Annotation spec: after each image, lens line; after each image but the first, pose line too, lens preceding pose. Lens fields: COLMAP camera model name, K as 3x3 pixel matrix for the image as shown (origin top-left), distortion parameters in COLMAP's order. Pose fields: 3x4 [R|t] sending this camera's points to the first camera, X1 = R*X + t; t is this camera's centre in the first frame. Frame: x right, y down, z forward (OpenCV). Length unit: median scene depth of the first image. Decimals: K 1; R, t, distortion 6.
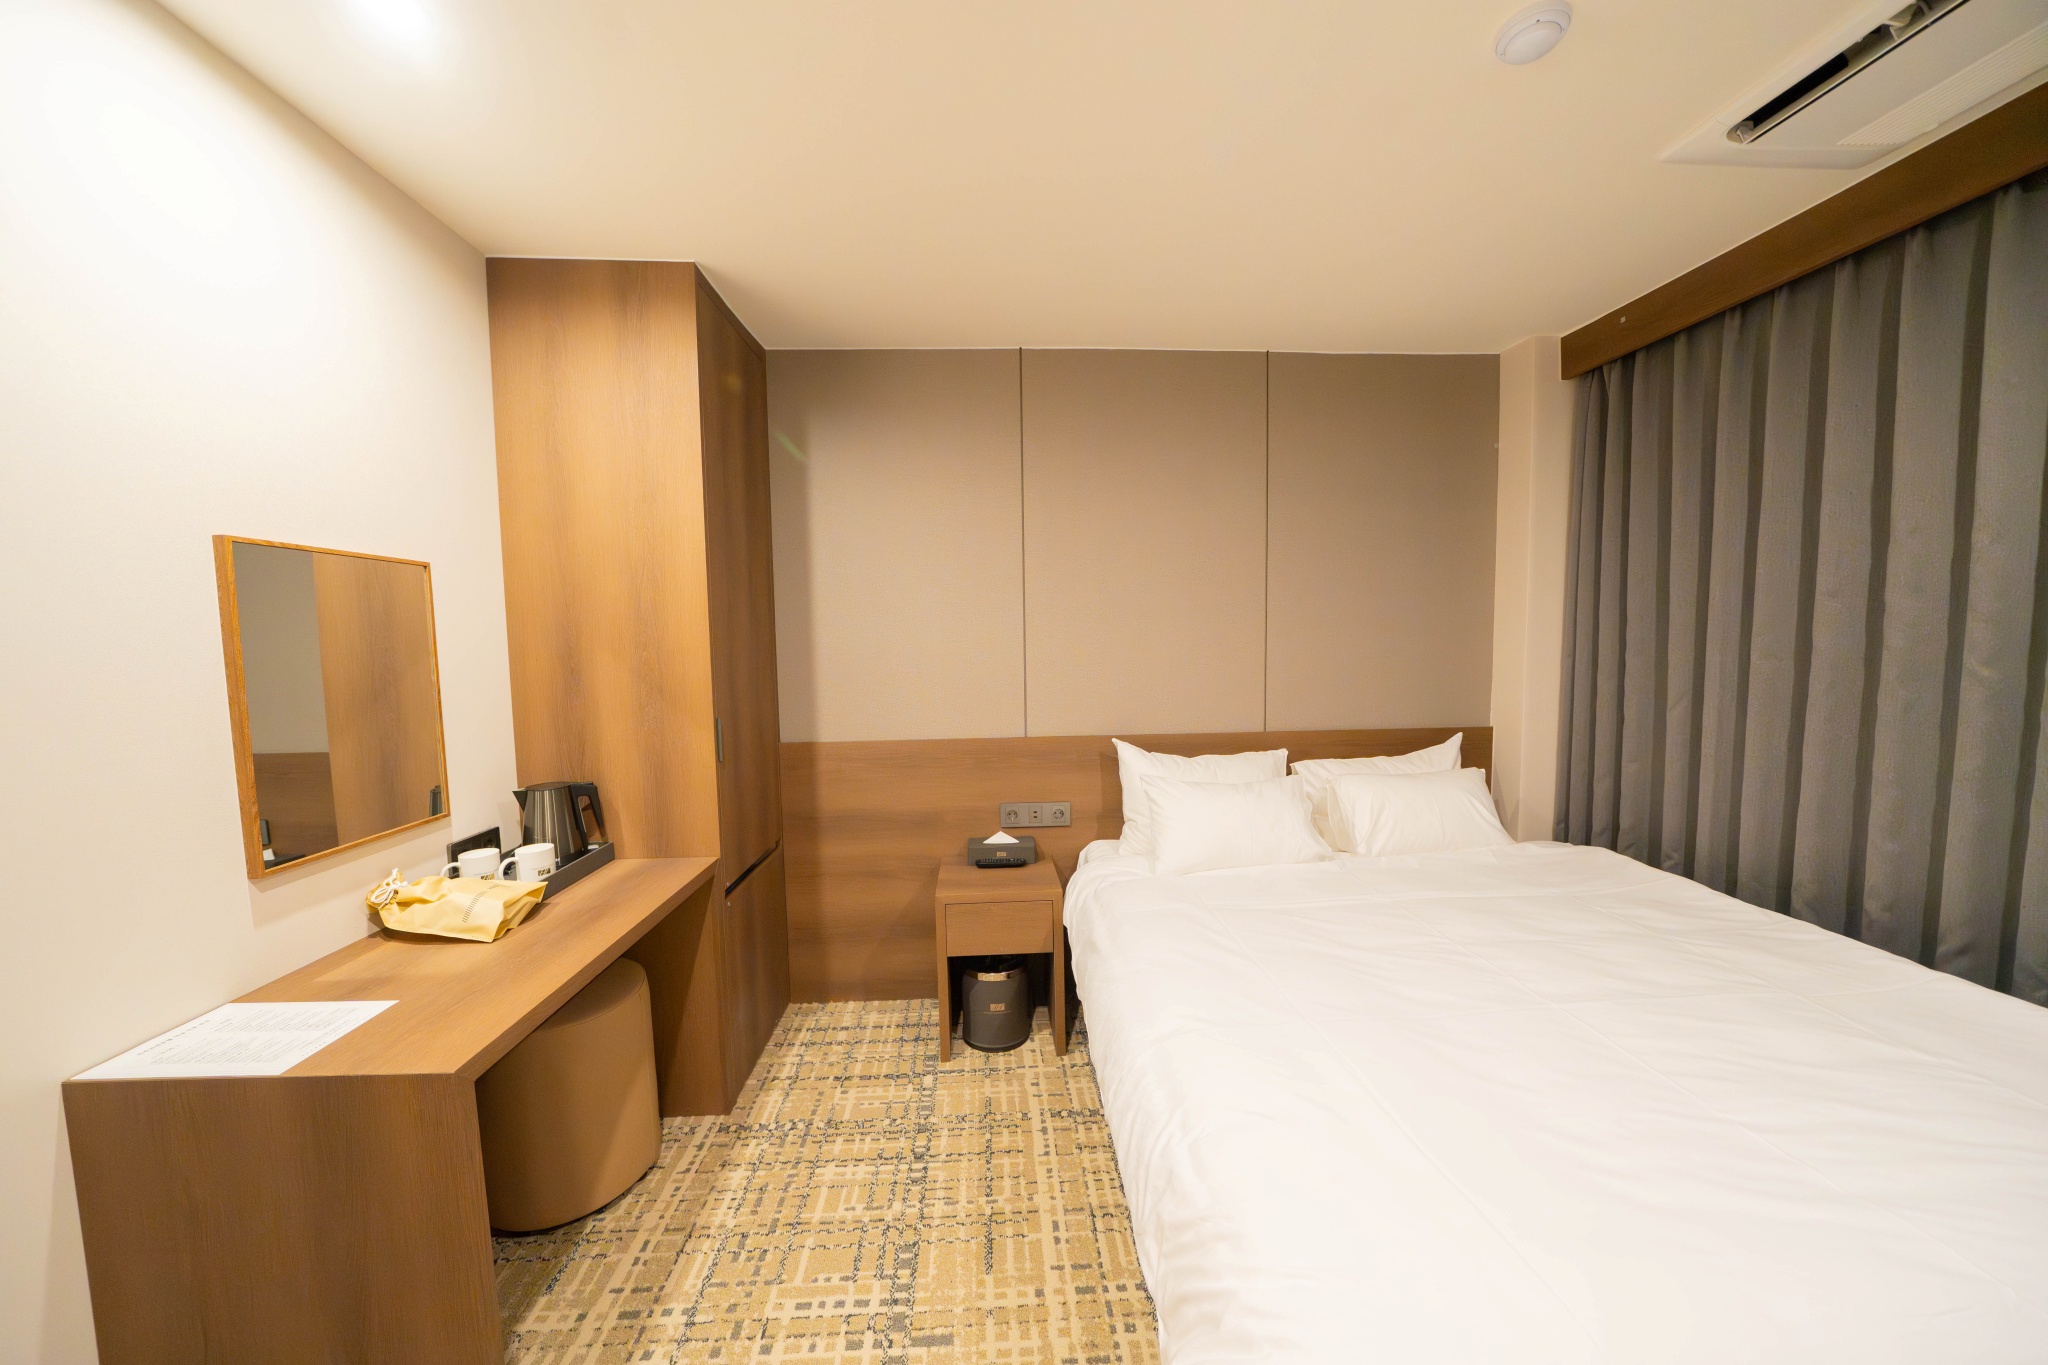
lens RADIAL K [[700.4, 0, 1015.7], [0, 700.4, 691.3], [0, 0, 1]] dist [-0.022812, 0.000022]
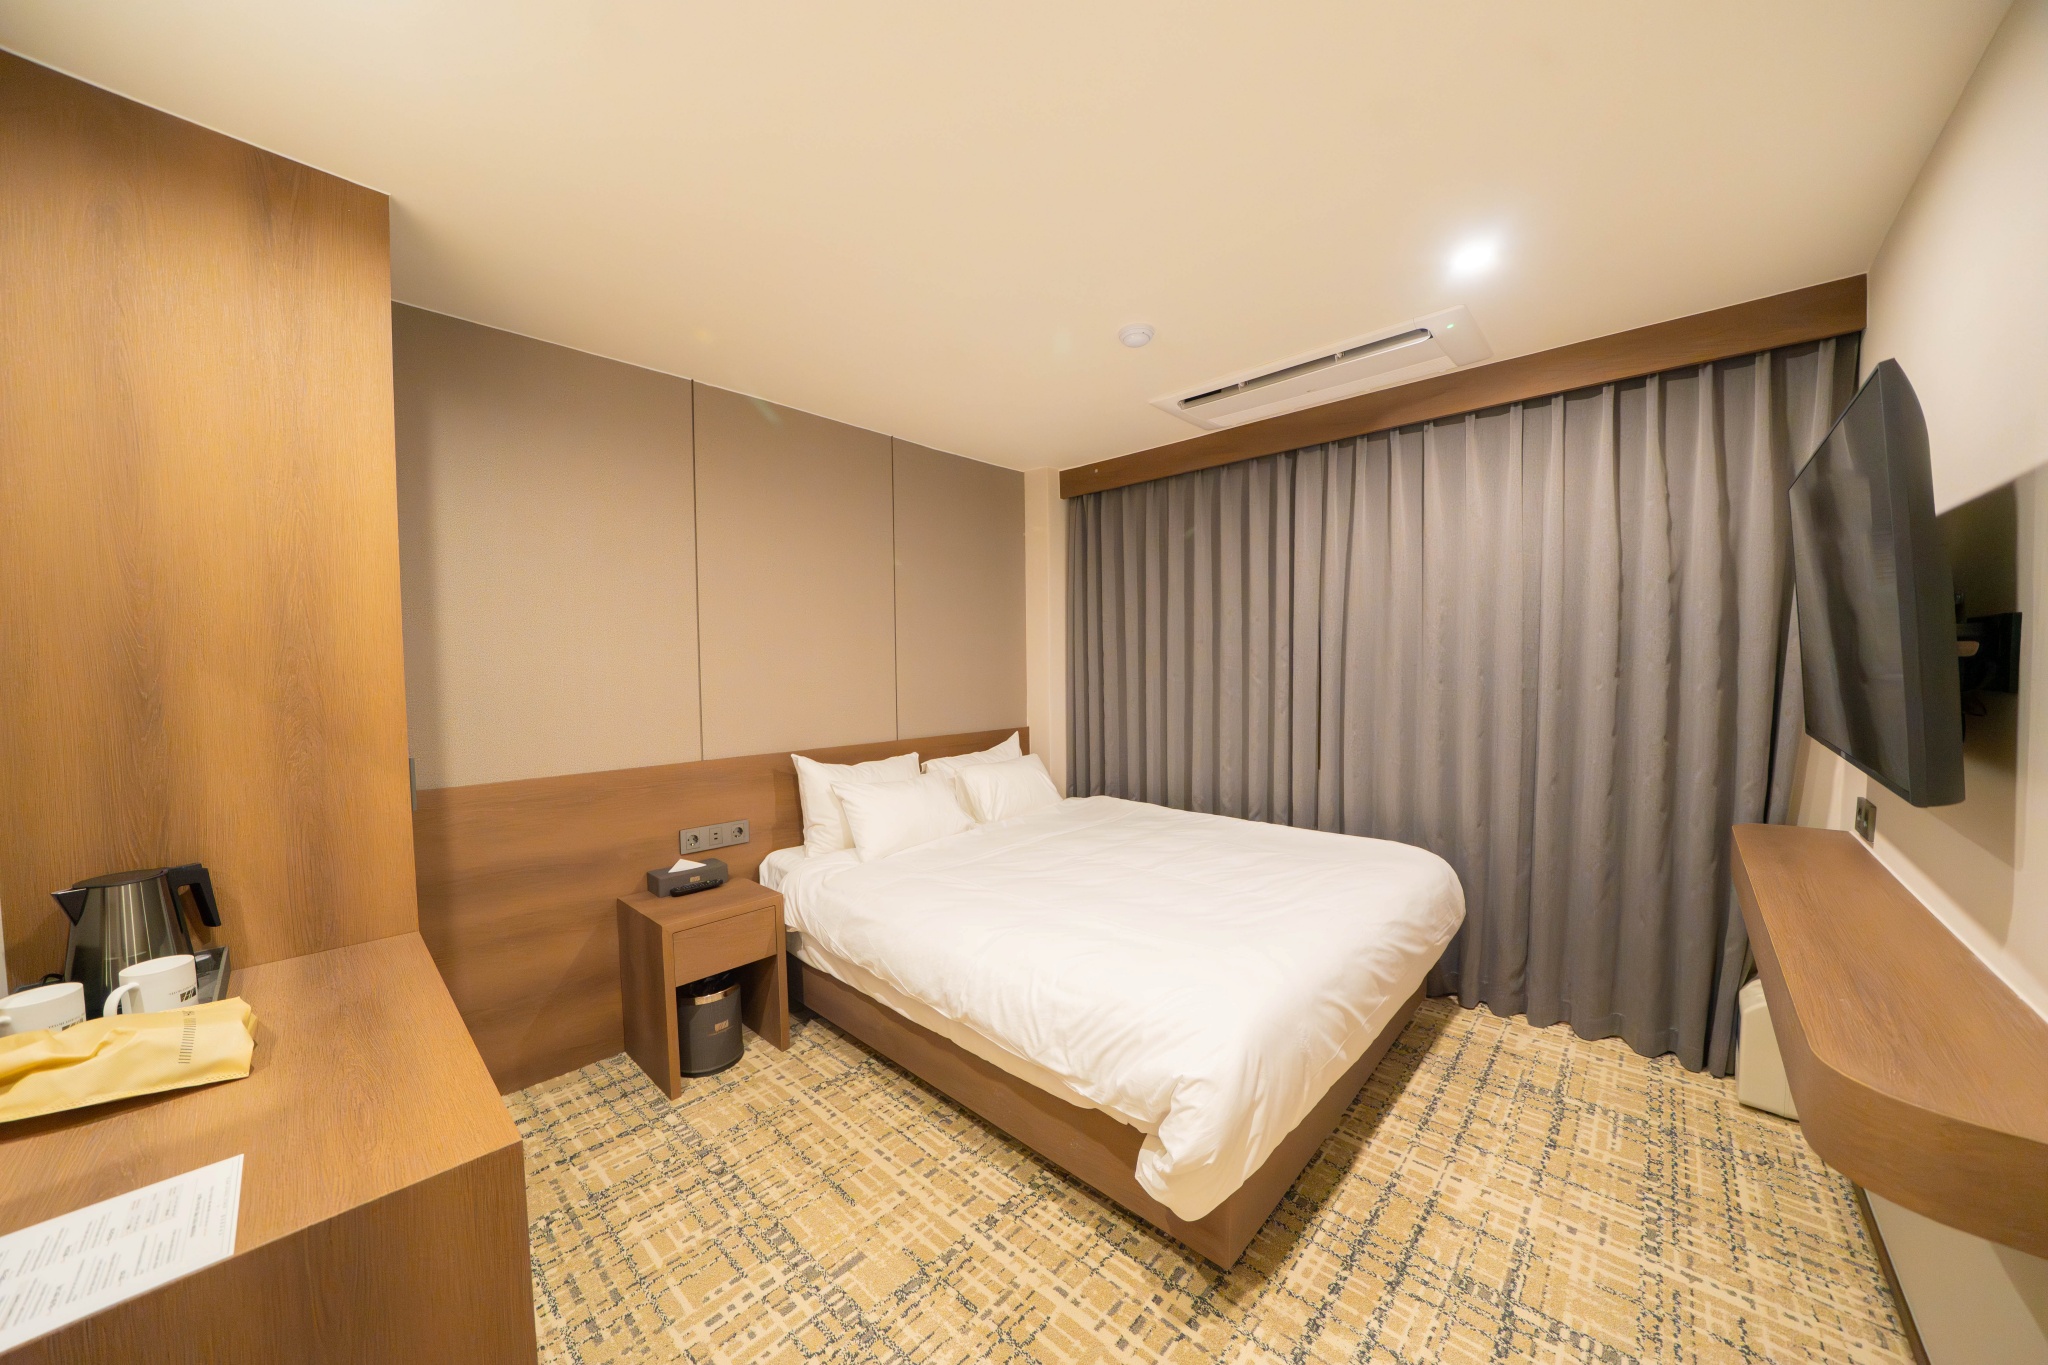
lens RADIAL K [[700.4, 0, 1015.7], [0, 700.4, 691.3], [0, 0, 1]] dist [-0.022812, 0.000022]
pose [[0.720939, -0.018773, 0.692744, -0.464474], [0.048248, 0.998567, -0.023151, 0.013894], [-0.691317, 0.050114, 0.720812, -0.052566]]
